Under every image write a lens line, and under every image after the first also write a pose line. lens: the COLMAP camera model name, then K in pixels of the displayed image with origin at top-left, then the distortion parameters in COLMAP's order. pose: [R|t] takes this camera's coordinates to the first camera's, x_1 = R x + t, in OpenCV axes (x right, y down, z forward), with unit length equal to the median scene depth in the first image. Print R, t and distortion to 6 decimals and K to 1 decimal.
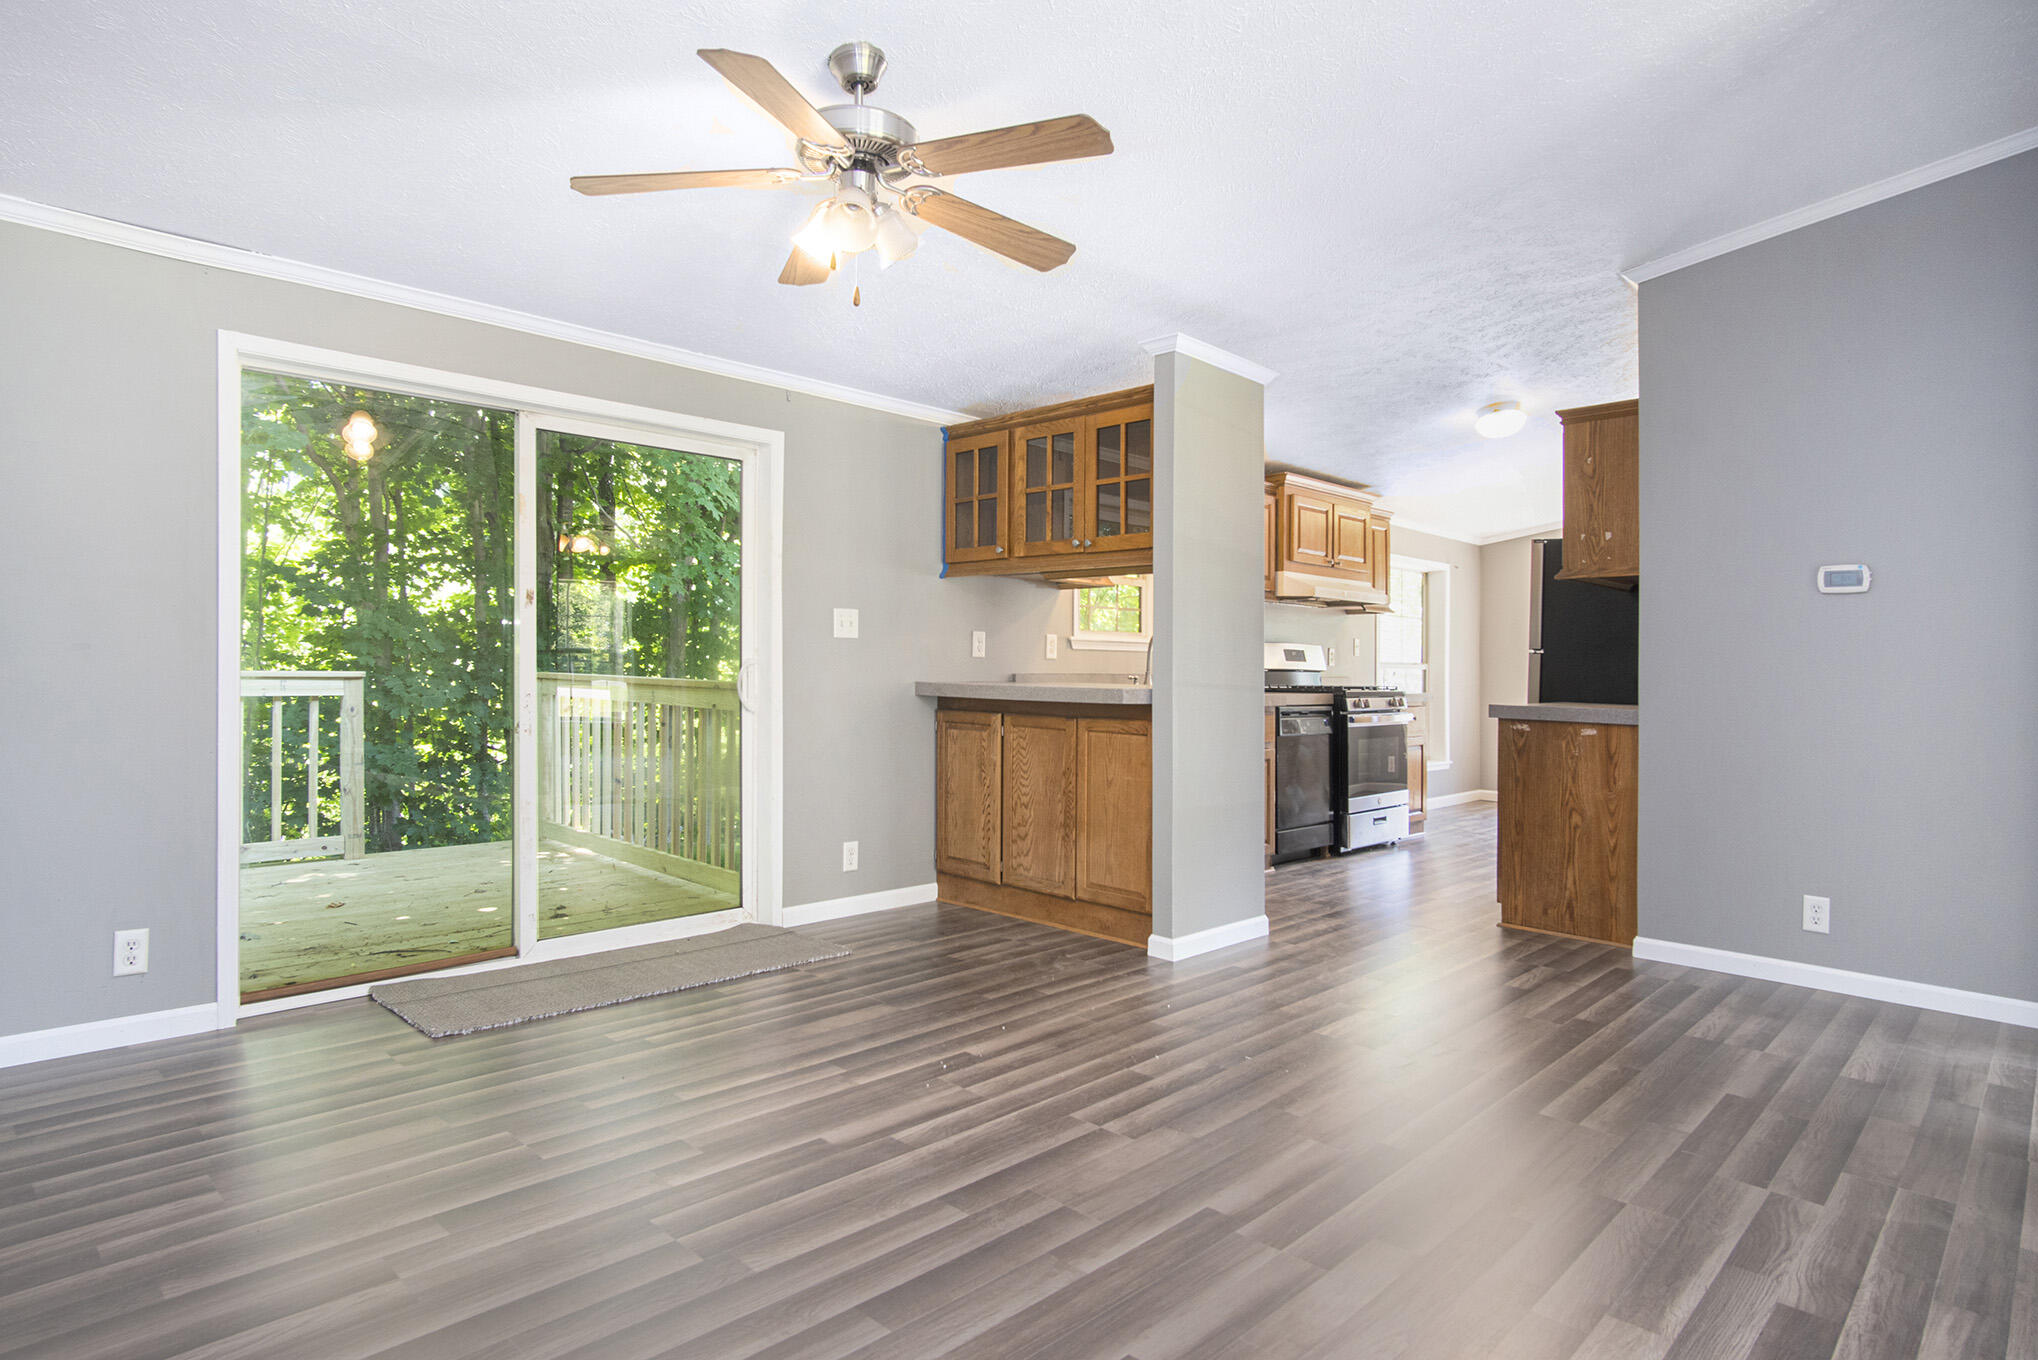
lens RADIAL K [[1103.1, 0, 1019.0], [0, 1103.1, 680.0], [0, 0, 1]] dist [-0.003045, -0.000554]
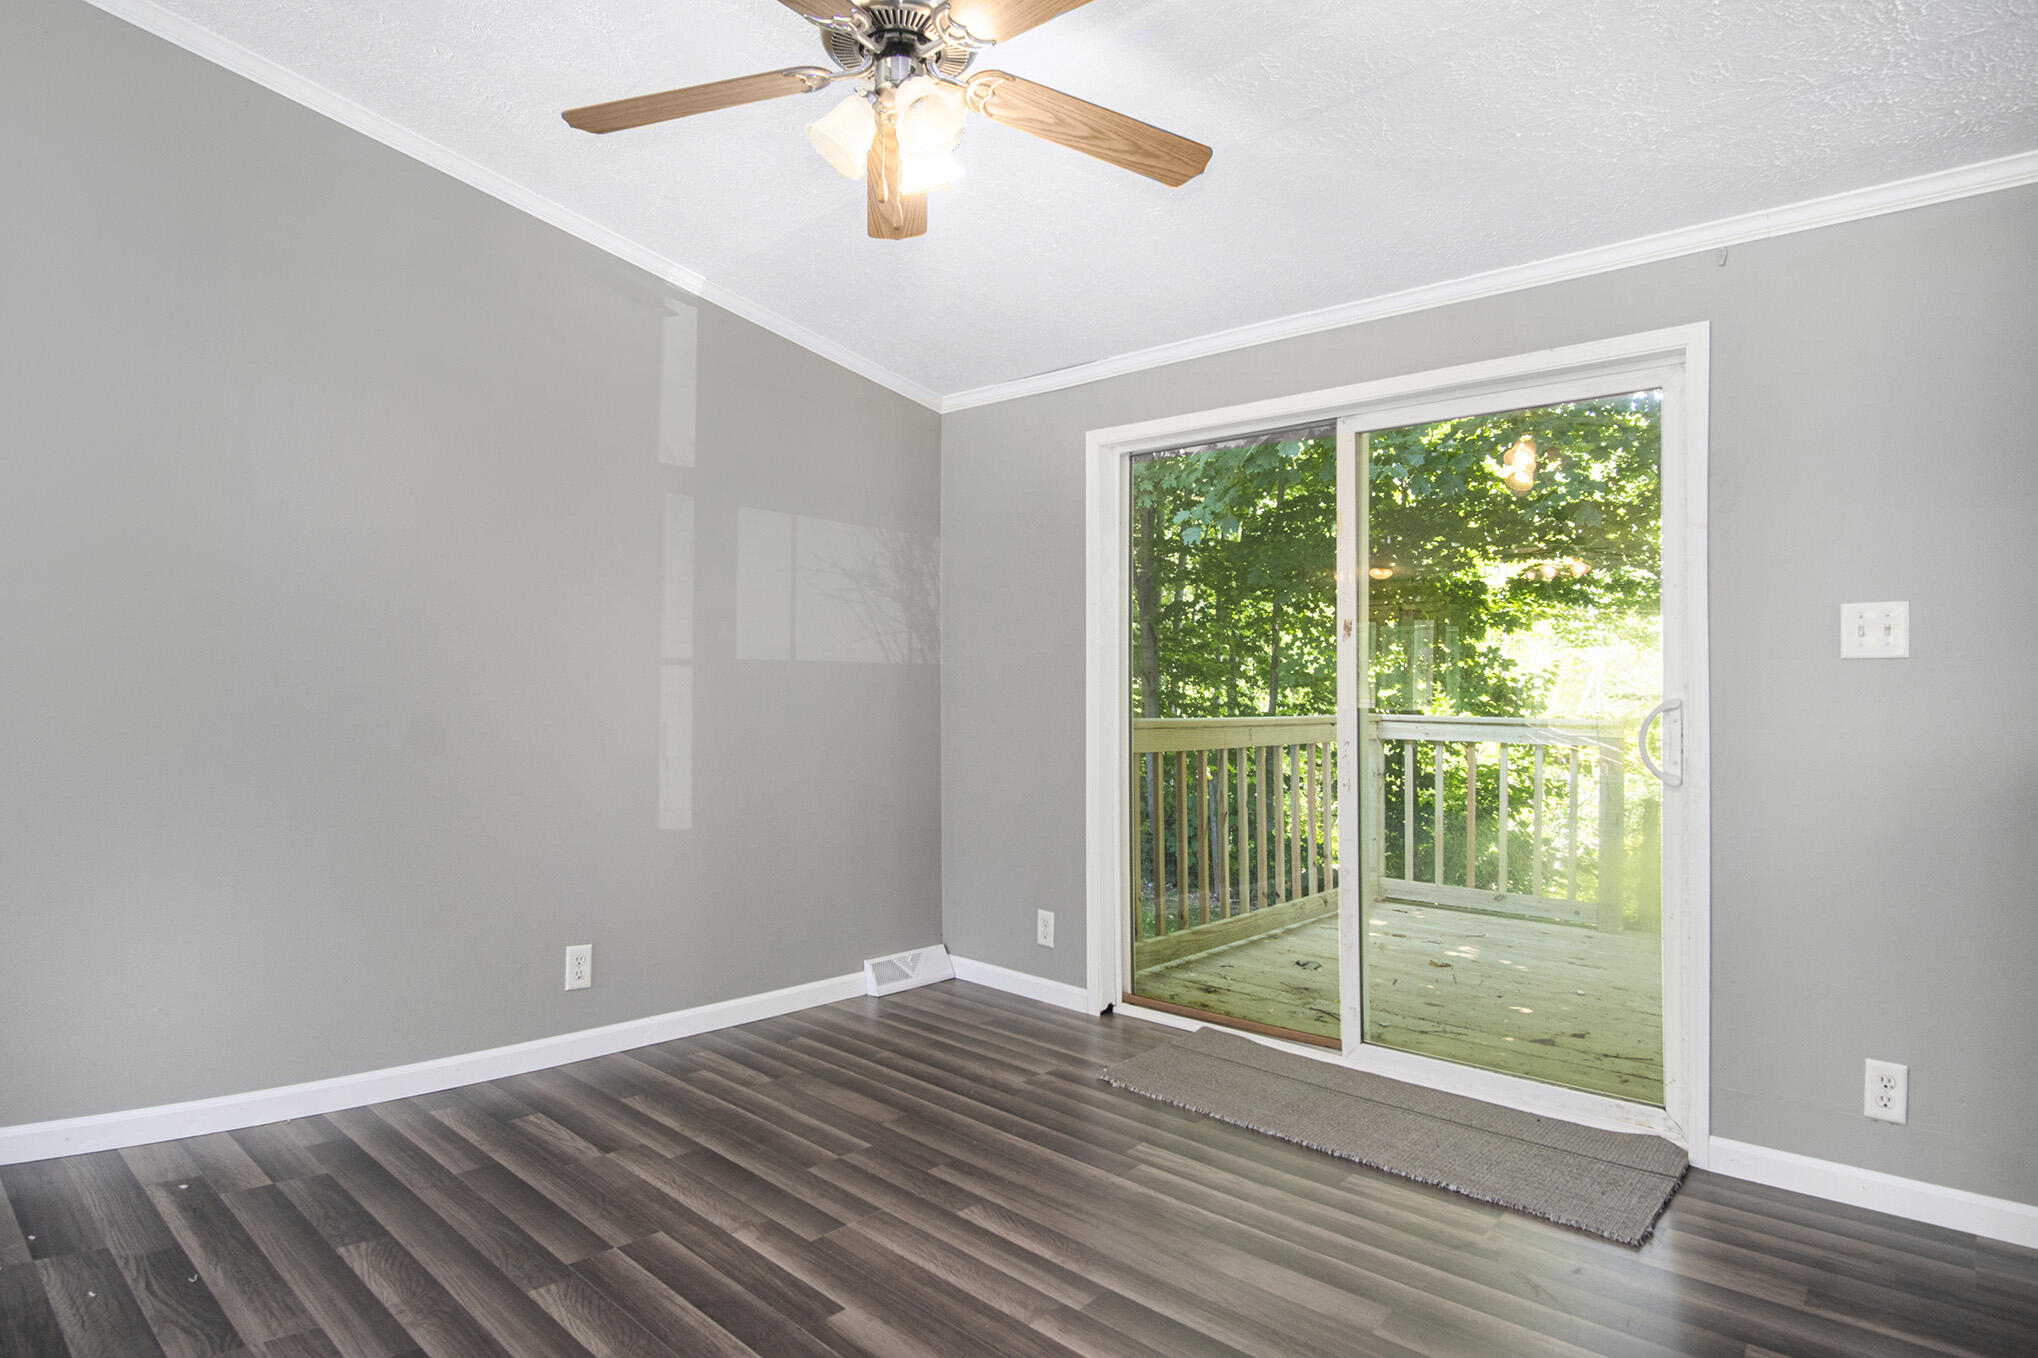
lens RADIAL K [[1091.4, 0, 909.0], [0, 1091.4, 640.9], [0, 0, 1]] dist [-0.068512, 0.000422]
pose [[0.006022, -0.059966, -0.998182, 0.321146], [-0.028106, 0.997796, -0.060113, -0.004706], [0.999587, 0.028417, 0.004323, 0.557893]]
